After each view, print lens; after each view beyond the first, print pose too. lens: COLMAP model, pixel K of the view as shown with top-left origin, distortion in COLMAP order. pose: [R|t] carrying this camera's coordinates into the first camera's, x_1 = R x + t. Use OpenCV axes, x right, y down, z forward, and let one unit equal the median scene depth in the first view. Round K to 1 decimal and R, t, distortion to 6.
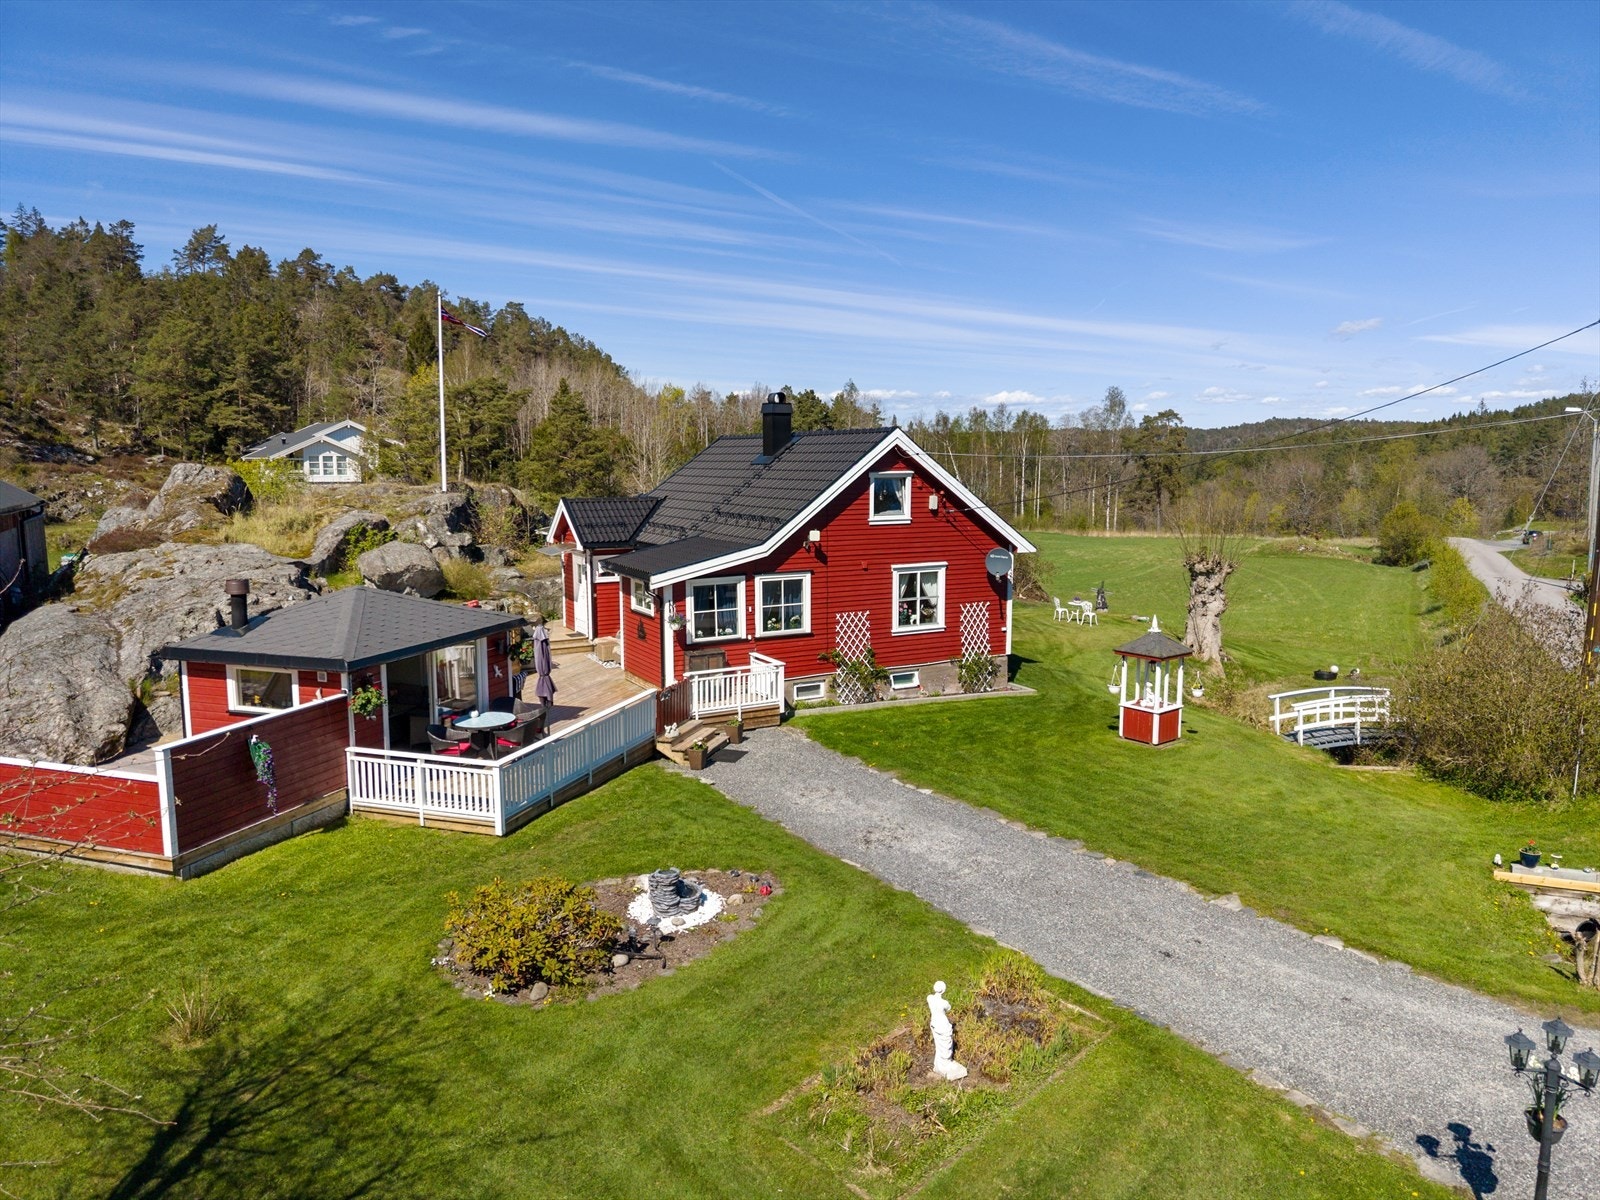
lens RADIAL K [[1074.0, 0, 800.0], [0, 1074.0, 600.0], [0, 0, 1]] dist [0.002245, 0.000652]
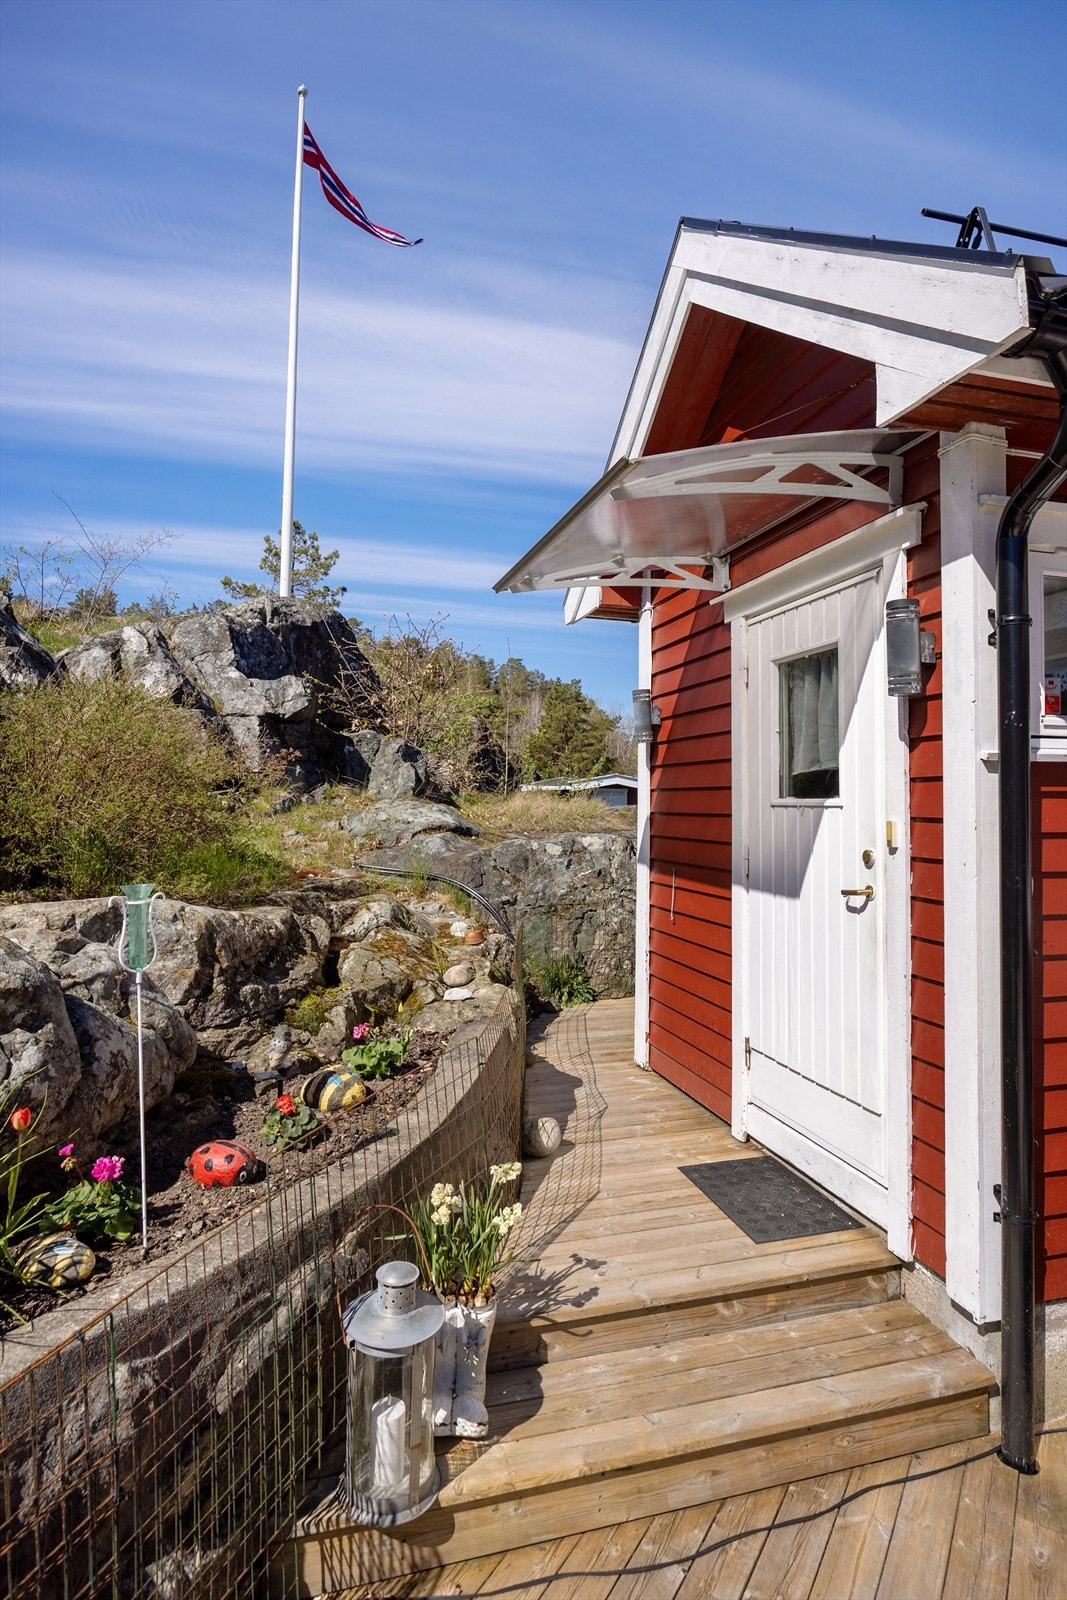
lens RADIAL K [[859.7, 0, 533.5], [0, 859.7, 800.0], [0, 0, 1]] dist [0.000245, 0.000024]
pose [[0.973423, 0.011923, -0.228703, -0.189452], [-0.043163, 0.990298, -0.132087, 0.000219], [0.224910, 0.138448, 0.964494, 0.785746]]
